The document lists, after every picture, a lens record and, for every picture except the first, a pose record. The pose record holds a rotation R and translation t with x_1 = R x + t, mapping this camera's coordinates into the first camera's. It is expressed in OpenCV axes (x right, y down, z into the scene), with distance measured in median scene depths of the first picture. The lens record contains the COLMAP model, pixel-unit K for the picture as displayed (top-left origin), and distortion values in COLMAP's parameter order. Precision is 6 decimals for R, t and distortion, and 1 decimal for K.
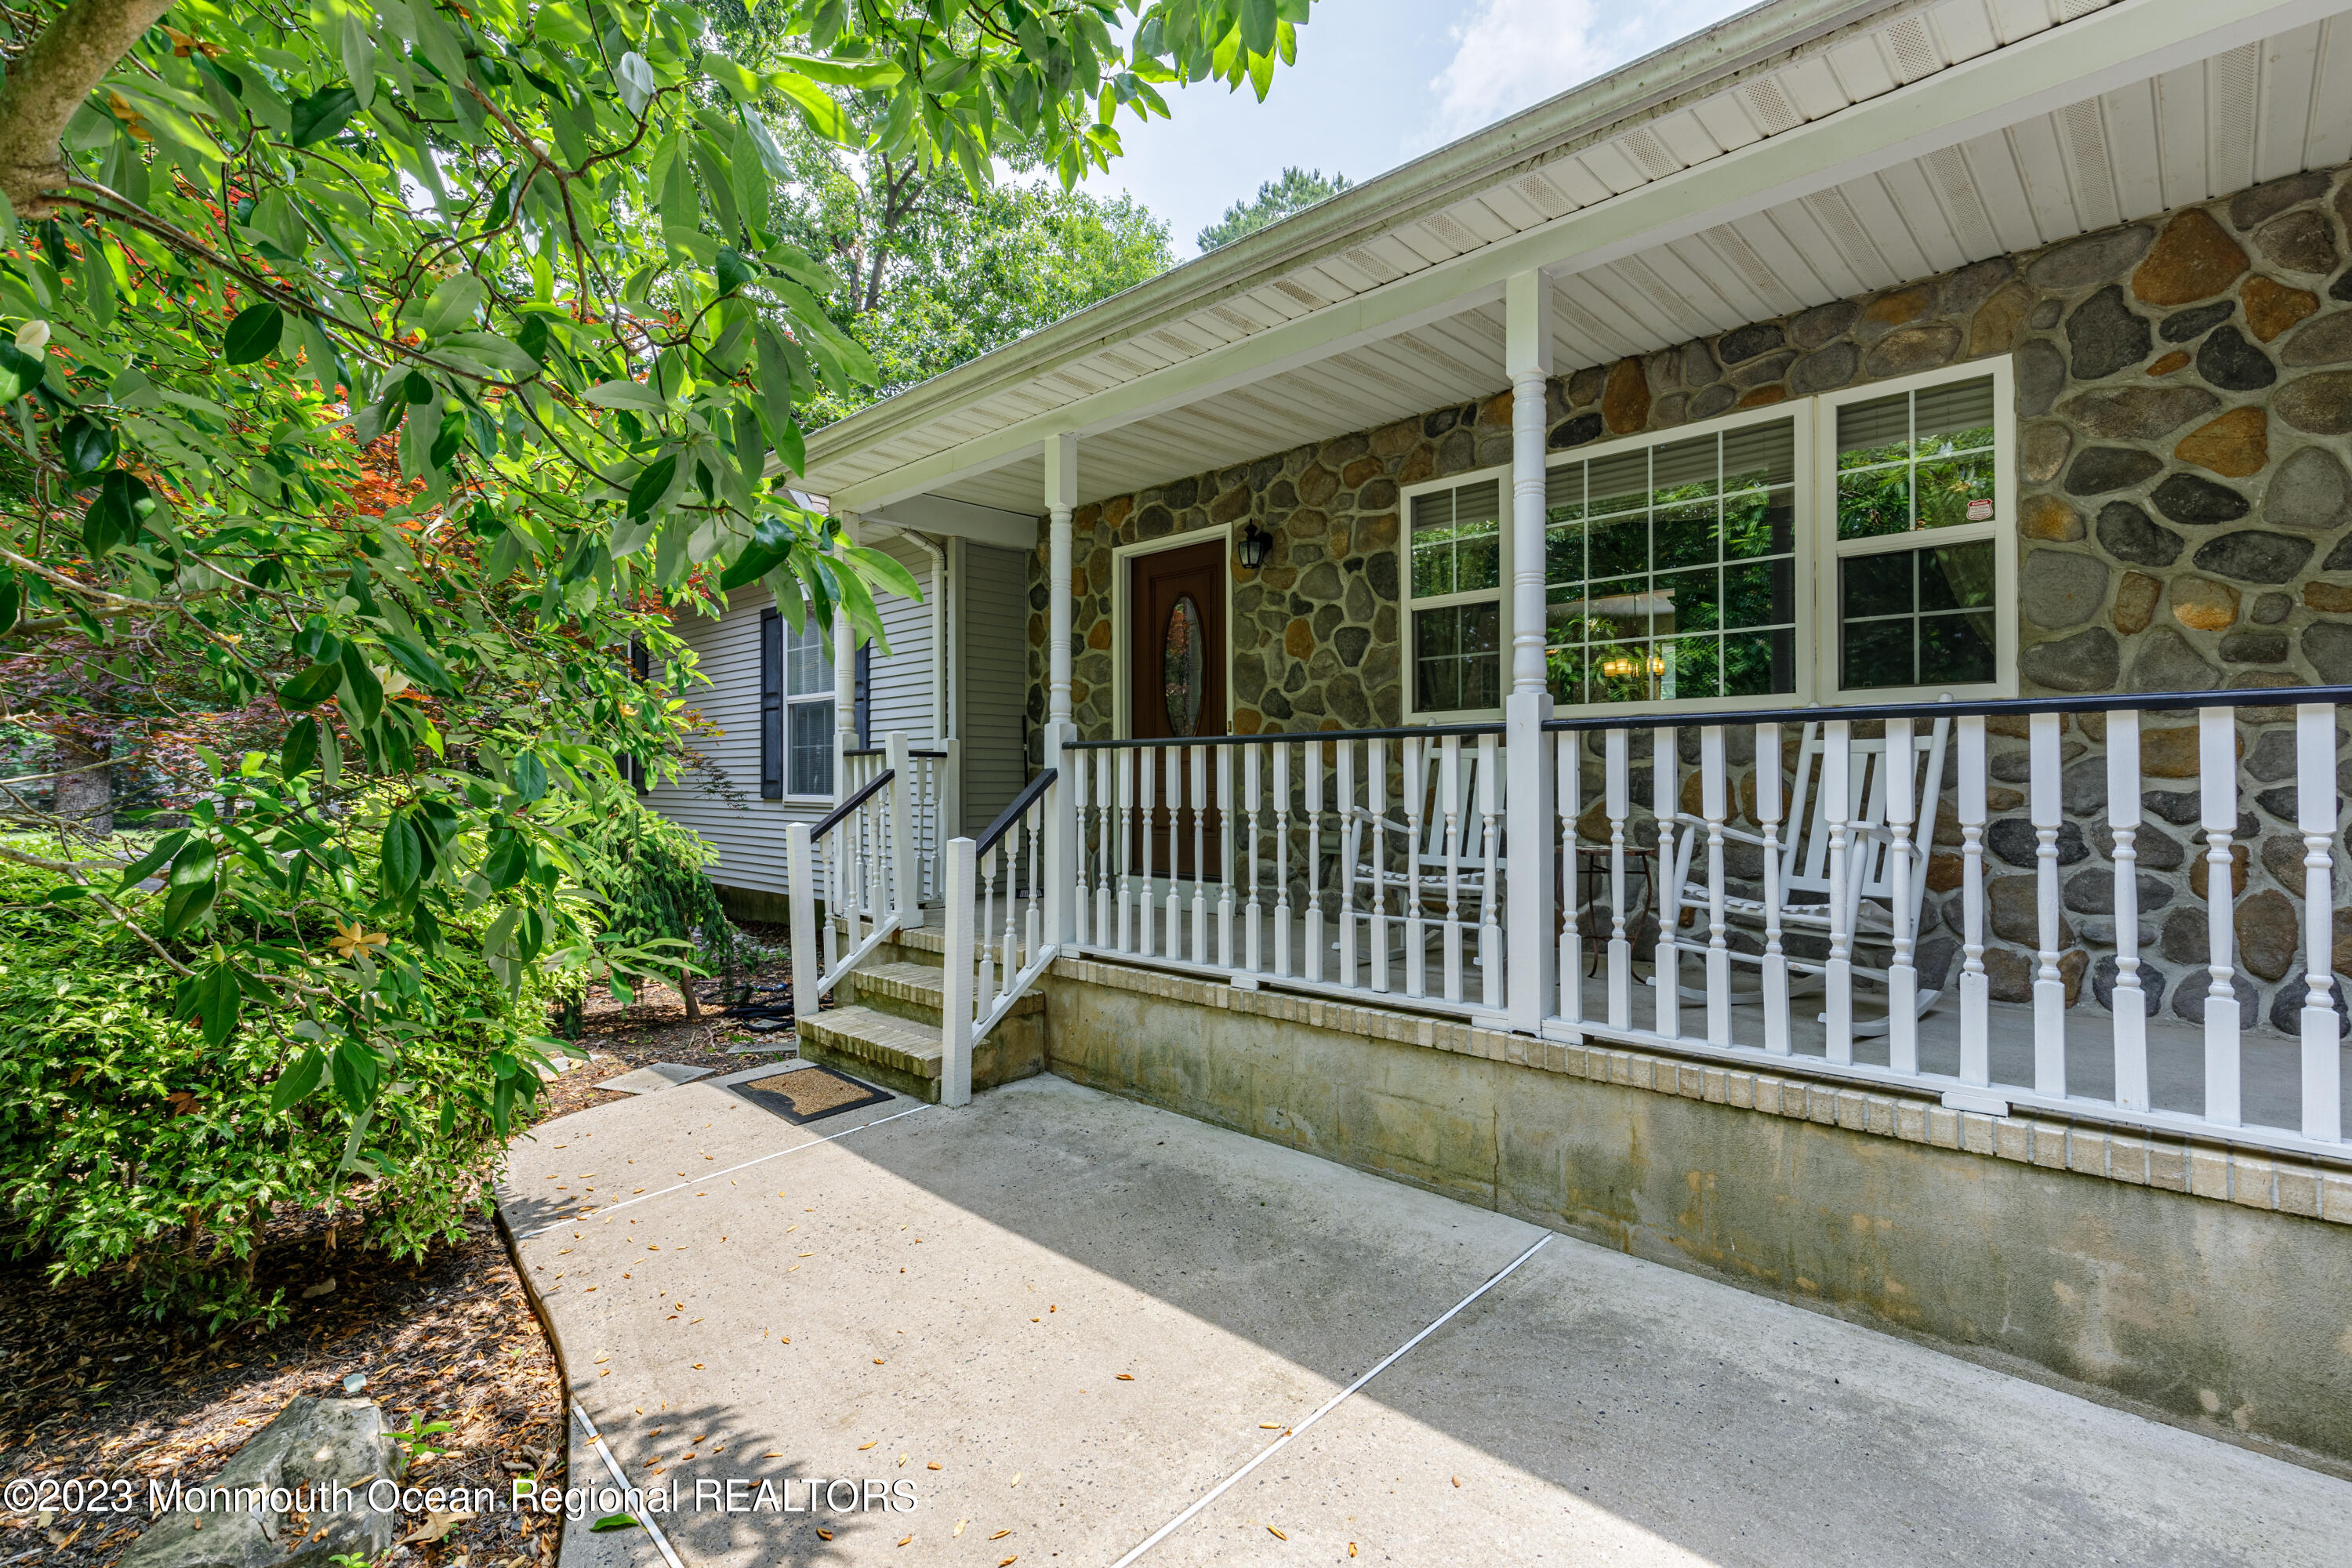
lens RADIAL K [[1071.3, 0, 1175.2], [0, 1071.3, 772.4], [0, 0, 1]] dist [0.007374, -0.001842]
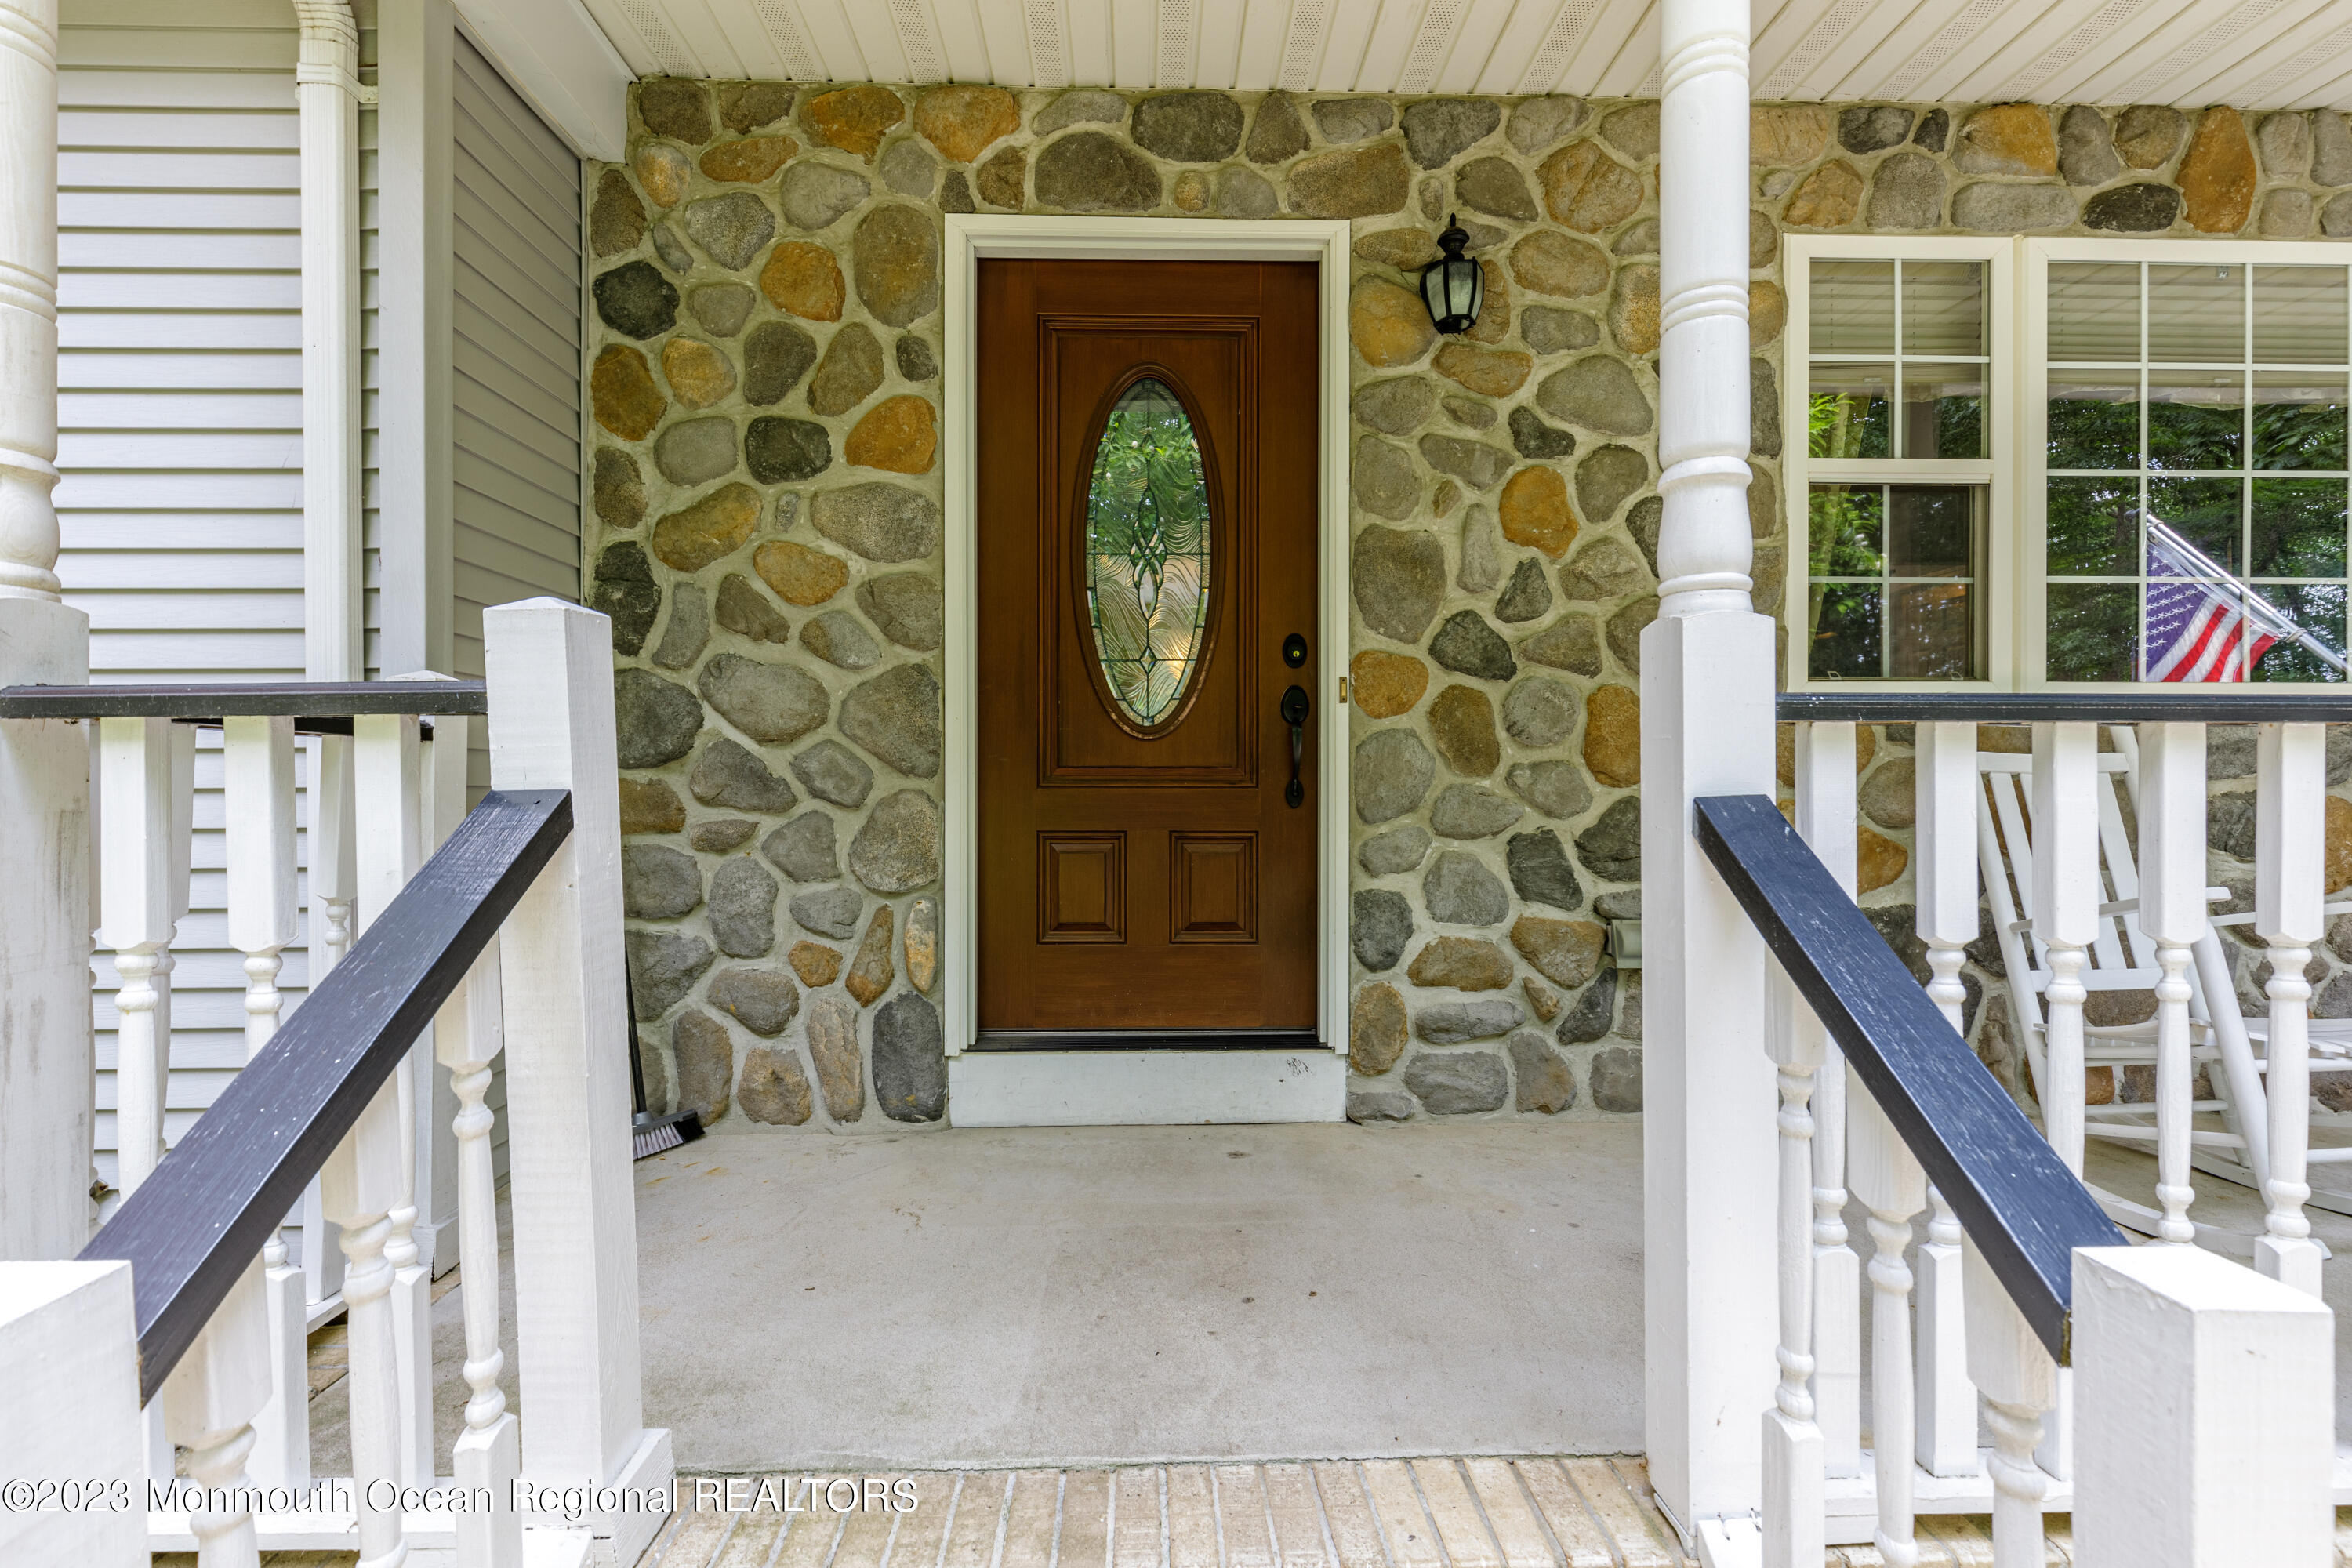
lens RADIAL K [[1071.3, 0, 1175.0], [0, 1071.3, 787.3], [0, 0, 1]] dist [0.007374, -0.001842]
pose [[0.687433, -0.004504, 0.726234, -0.317629], [0.000450, 0.999983, 0.005776, -0.005645], [-0.726248, -0.003644, 0.687423, 0.755730]]
